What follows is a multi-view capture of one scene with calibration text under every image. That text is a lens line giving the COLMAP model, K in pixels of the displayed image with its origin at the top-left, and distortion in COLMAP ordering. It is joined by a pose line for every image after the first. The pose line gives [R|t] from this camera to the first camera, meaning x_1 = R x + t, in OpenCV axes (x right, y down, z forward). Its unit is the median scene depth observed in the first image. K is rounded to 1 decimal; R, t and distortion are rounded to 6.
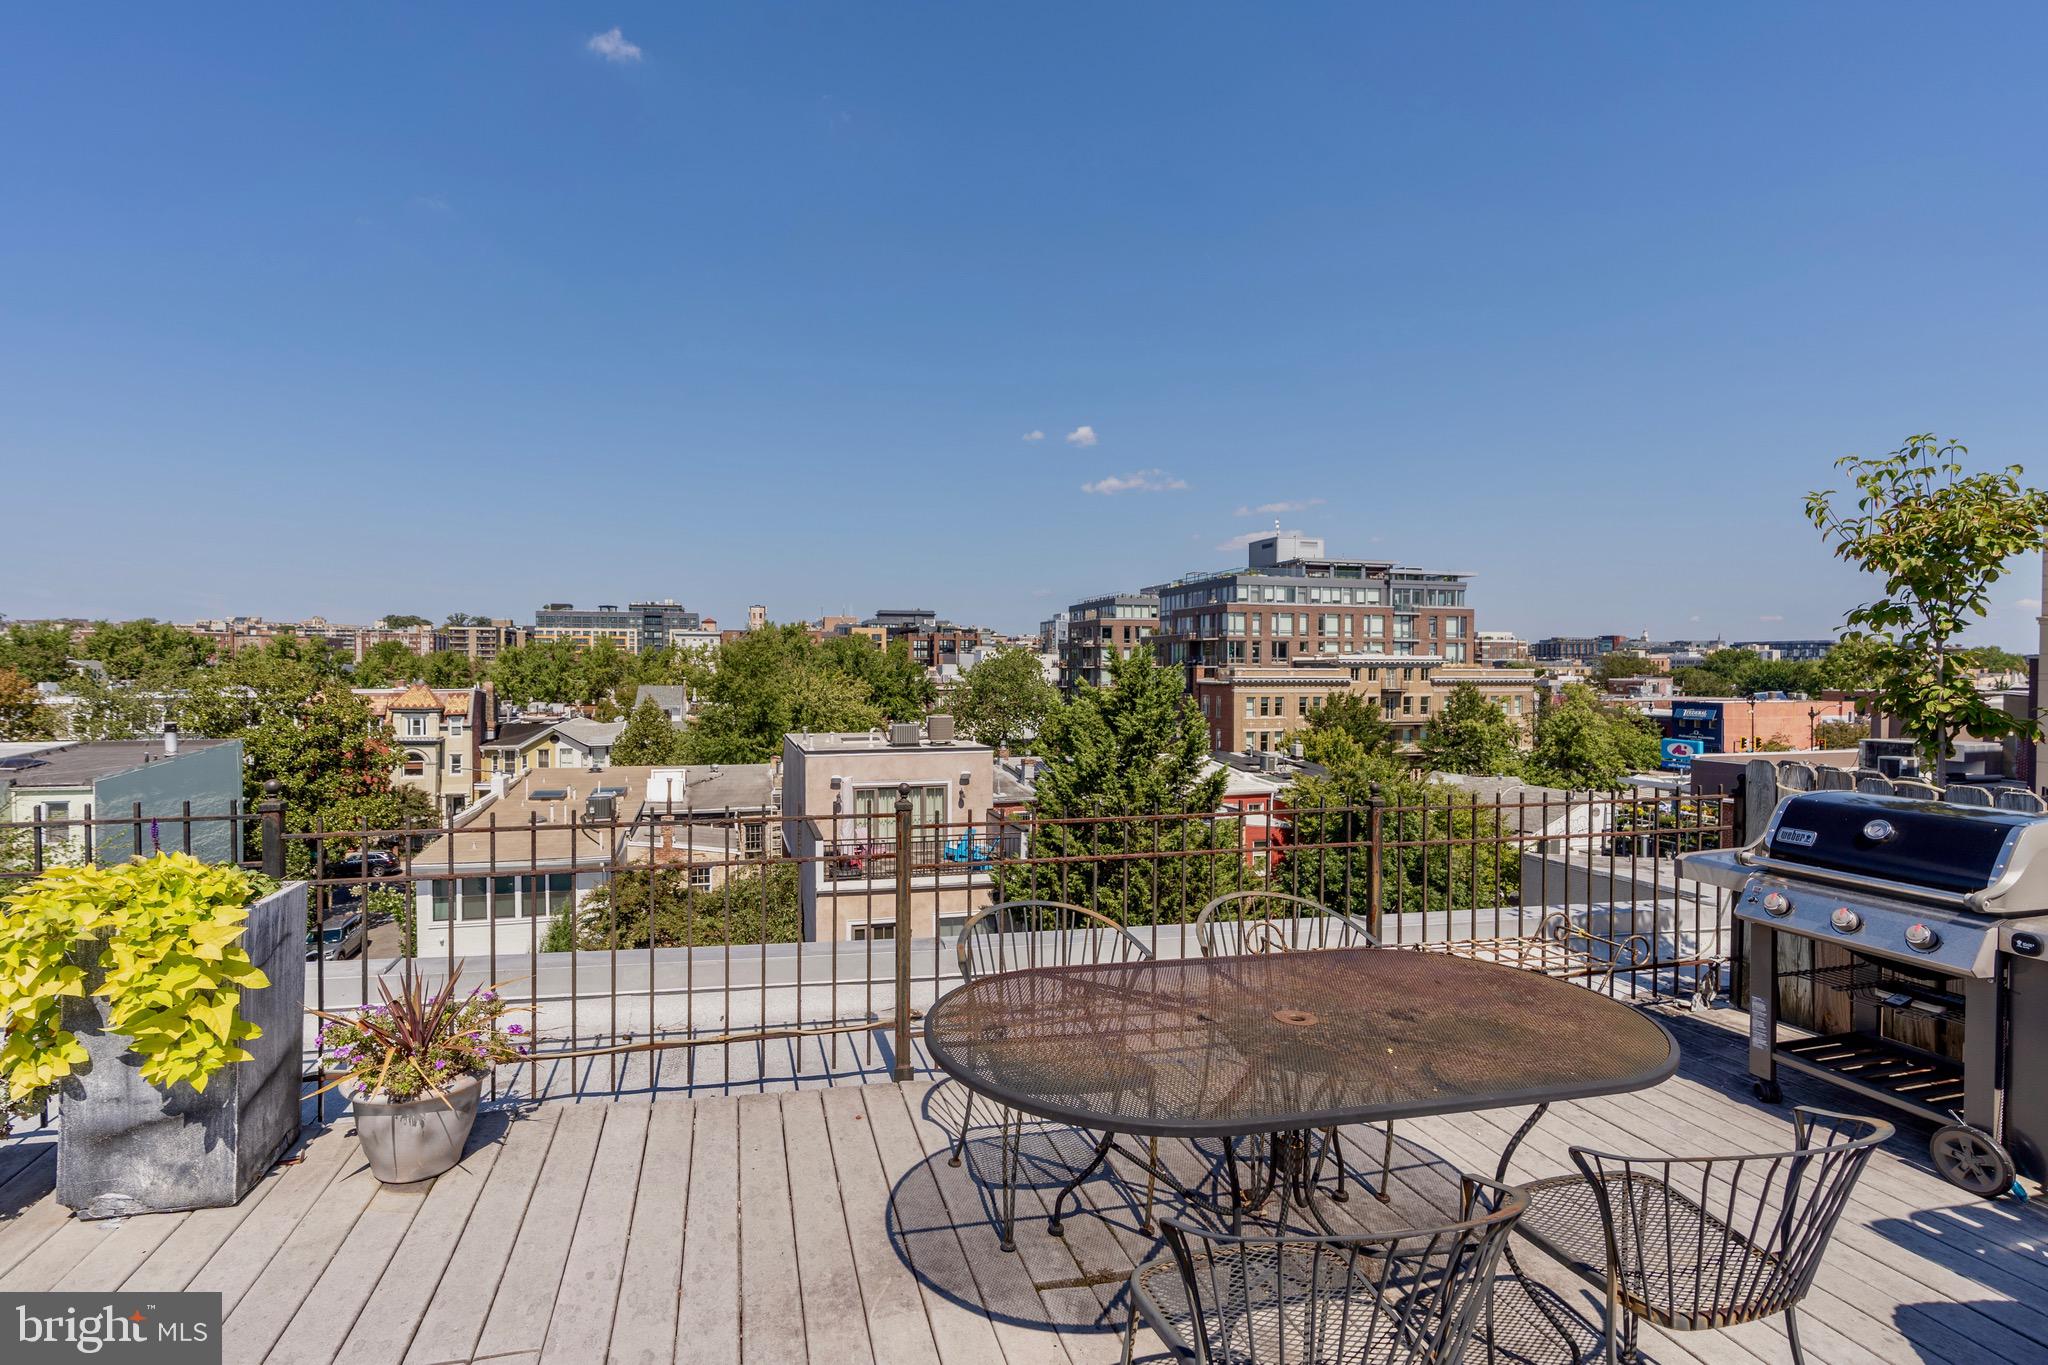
lens RADIAL K [[982.9, 0, 996.8], [0, 982.9, 680.6], [0, 0, 1]] dist [-0.004139, 0.001452]
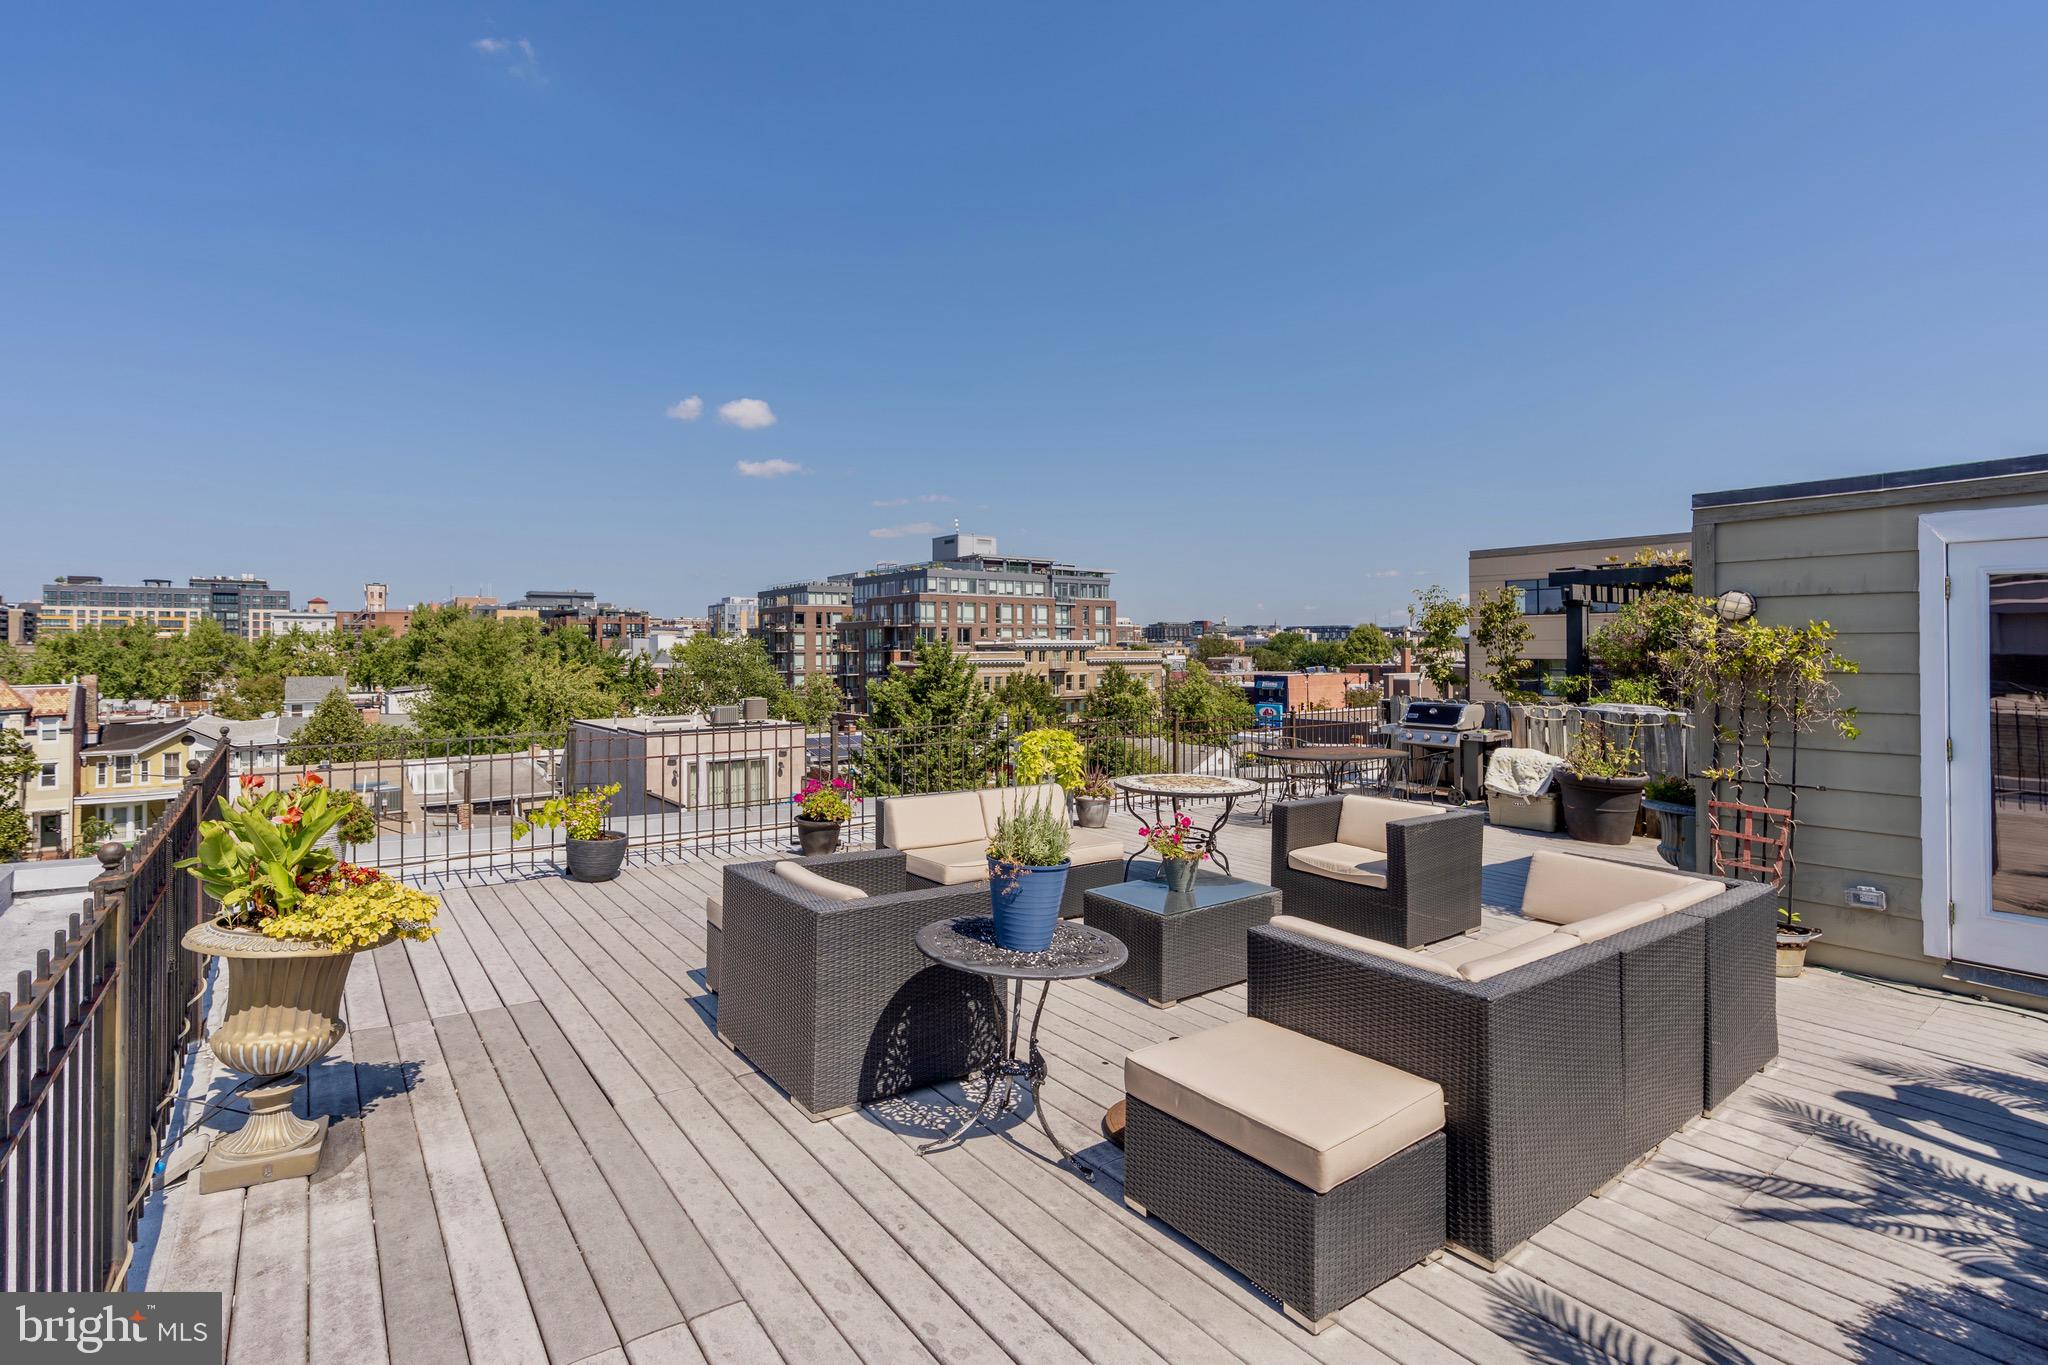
lens RADIAL K [[996.3, 0, 1038.0], [0, 996.3, 636.0], [0, 0, 1]] dist [-0.008790, 0.001147]
pose [[0.918856, -0.001323, 0.394590, -0.086825], [0.011796, 0.999640, -0.024119, -0.002159], [-0.394416, 0.026816, 0.918541, -0.082610]]
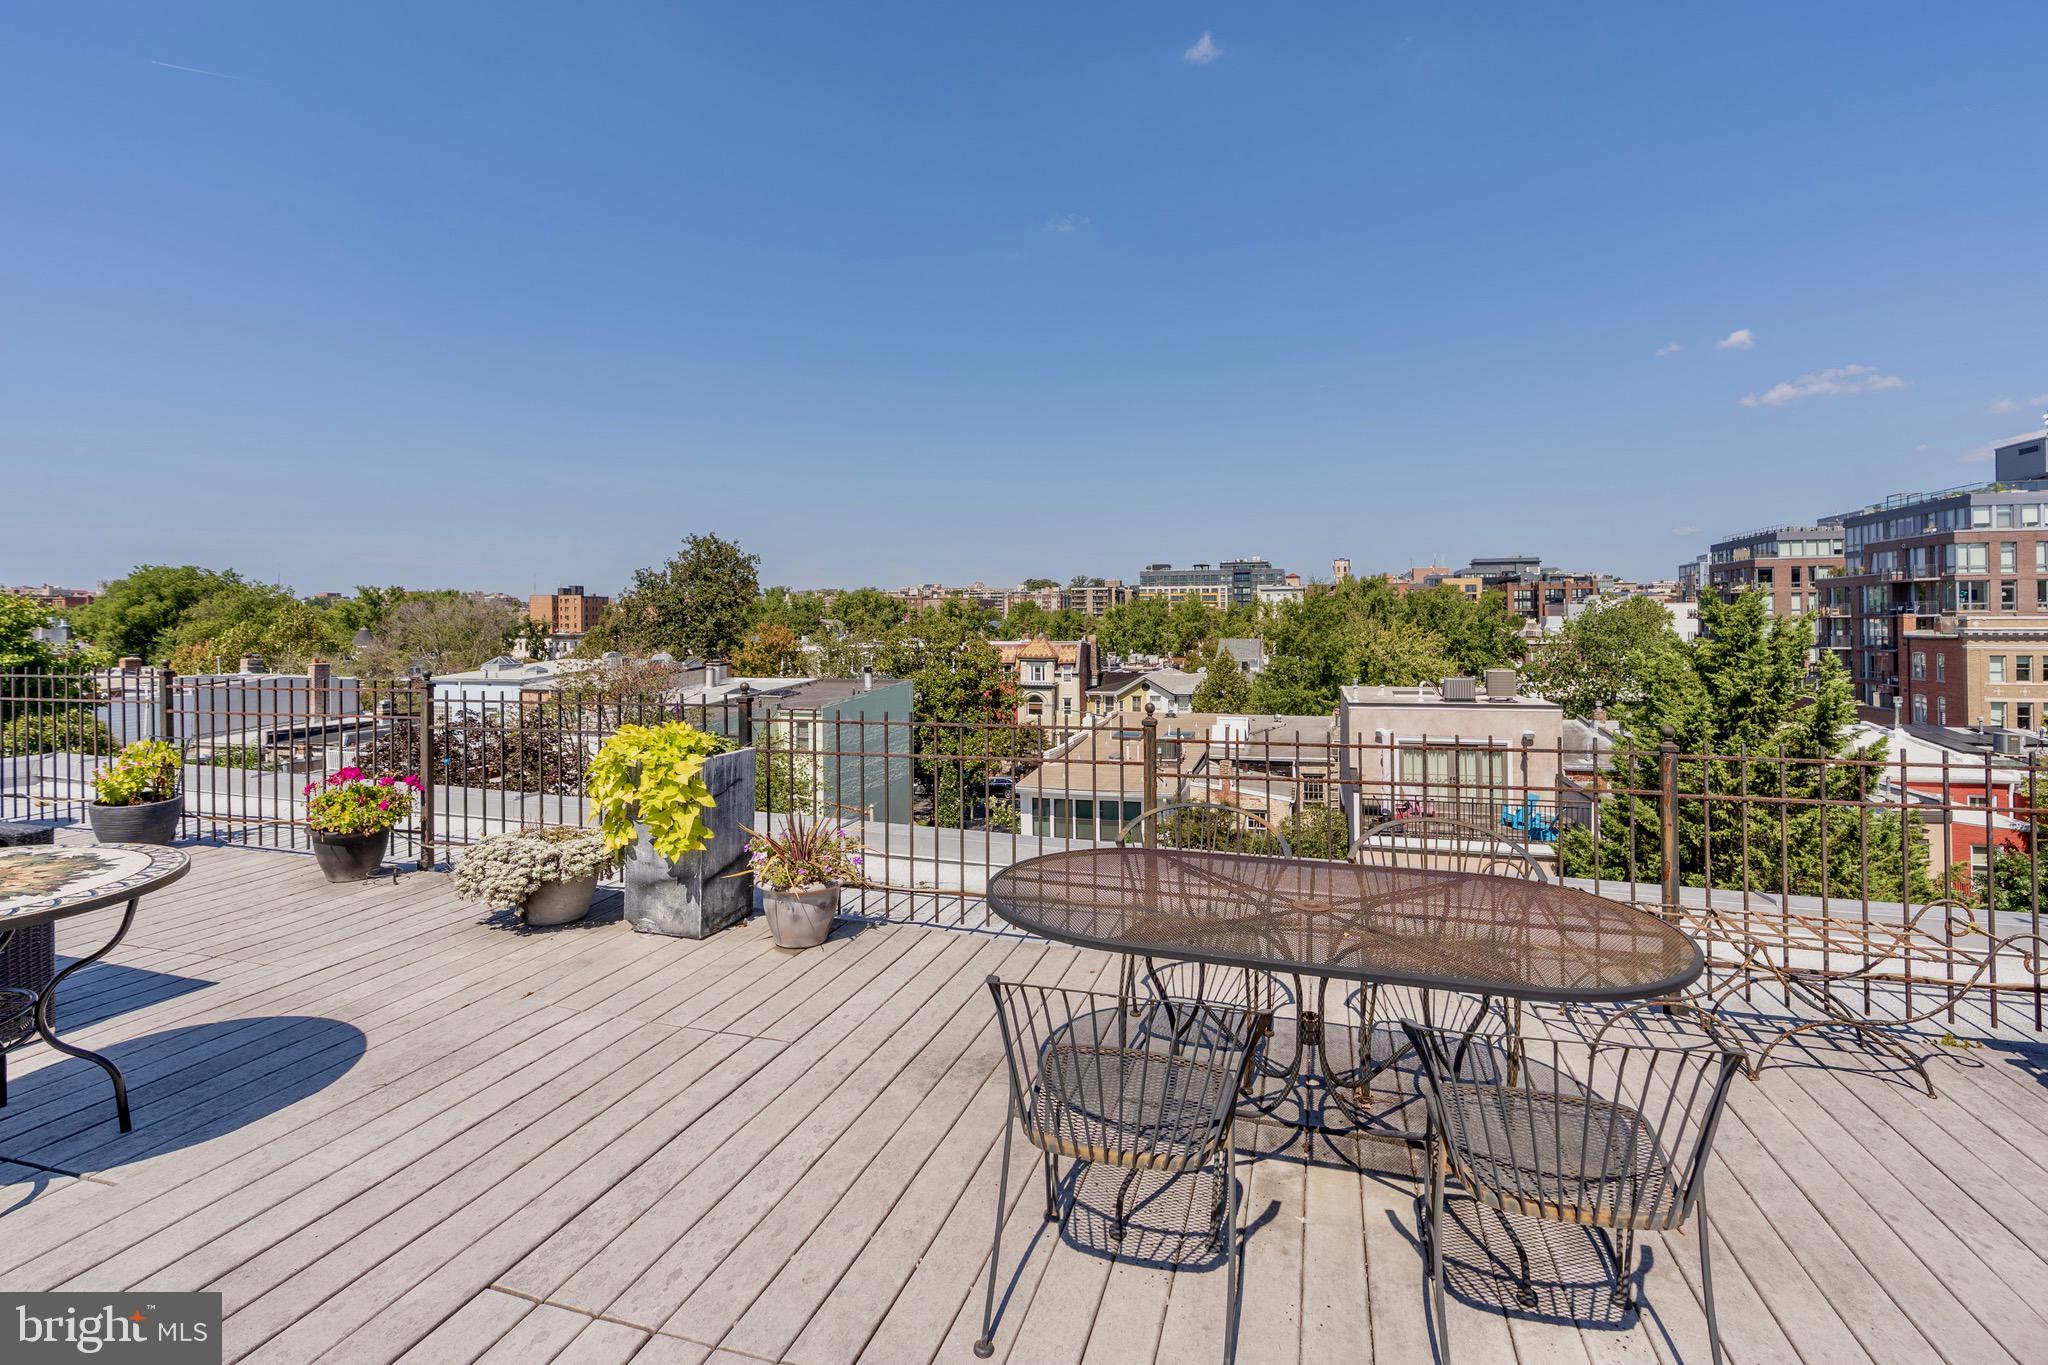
lens RADIAL K [[984.1, 0, 1056.8], [0, 984.1, 612.8], [0, 0, 1]] dist [-0.008927, 0.007907]
pose [[0.861639, -0.012012, -0.507380, 0.021497], [0.000450, 0.999738, -0.022903, 0.001120], [0.507522, 0.019506, 0.861418, -0.004405]]
